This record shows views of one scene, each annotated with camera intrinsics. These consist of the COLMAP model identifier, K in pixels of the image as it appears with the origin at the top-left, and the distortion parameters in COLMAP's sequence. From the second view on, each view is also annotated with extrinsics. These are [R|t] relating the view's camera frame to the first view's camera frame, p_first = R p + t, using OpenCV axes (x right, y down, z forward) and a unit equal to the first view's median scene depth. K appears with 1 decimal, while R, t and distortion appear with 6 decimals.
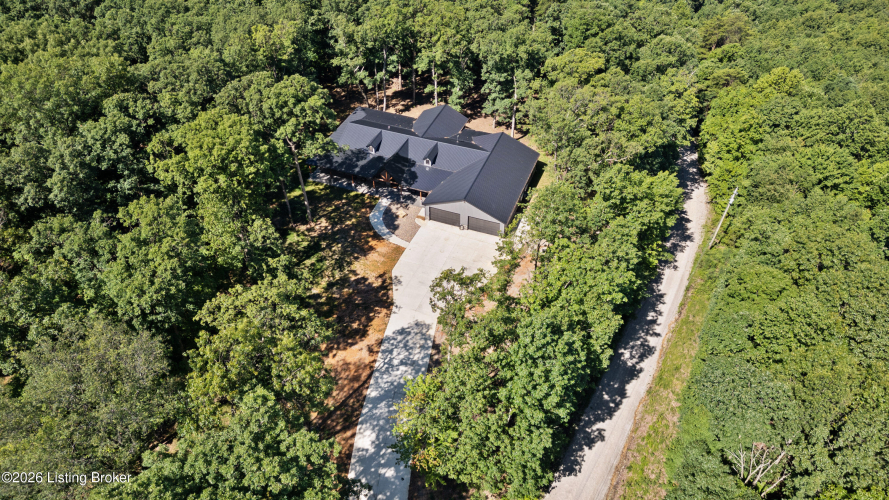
lens RADIAL K [[625.6, 0, 444.5], [0, 625.6, 250.0], [0, 0, 1]] dist [0.047339, -0.000467]
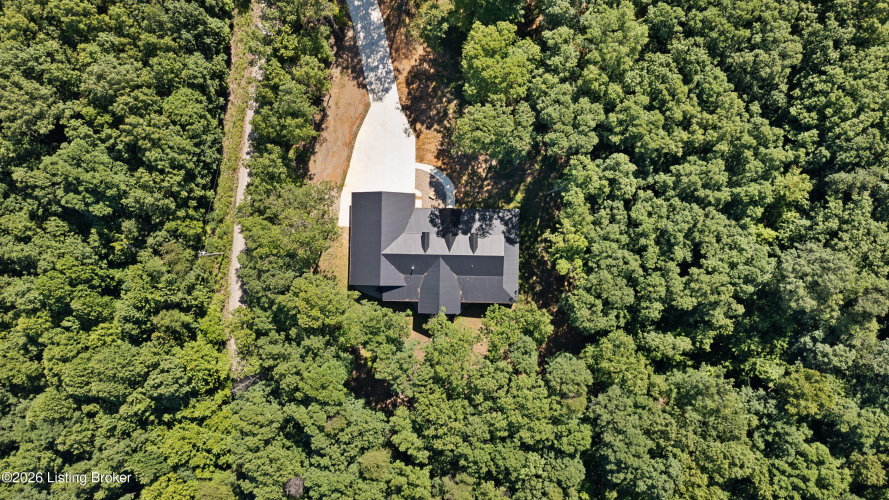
lens RADIAL K [[625.6, 0, 444.5], [0, 625.6, 250.0], [0, 0, 1]] dist [0.047339, -0.000467]
pose [[-0.939765, 0.341734, -0.007783, -0.045240], [-0.234894, -0.629080, 0.741001, -1.232131], [0.248329, 0.698195, 0.671459, 0.169173]]
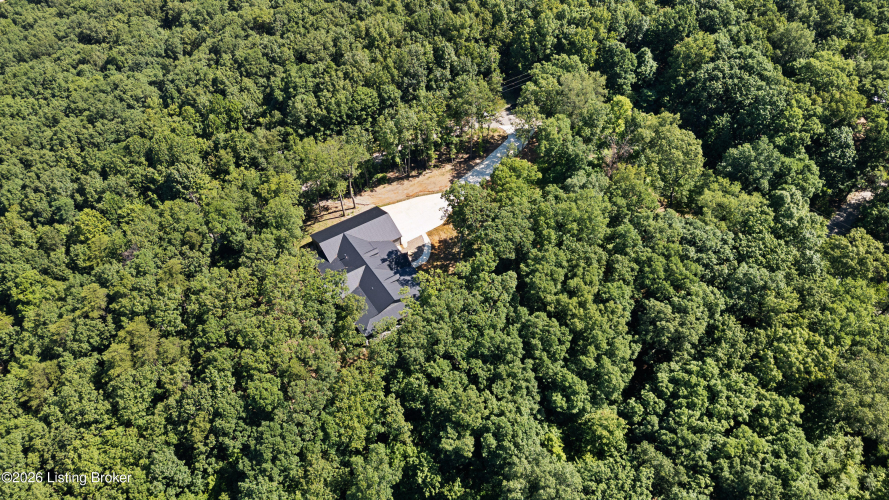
lens RADIAL K [[625.6, 0, 444.5], [0, 625.6, 250.0], [0, 0, 1]] dist [0.047339, -0.000467]
pose [[-0.811087, -0.432892, 0.393374, -0.826183], [0.413335, 0.051675, 0.909111, -1.589505], [-0.413875, 0.899963, 0.137017, 0.775974]]
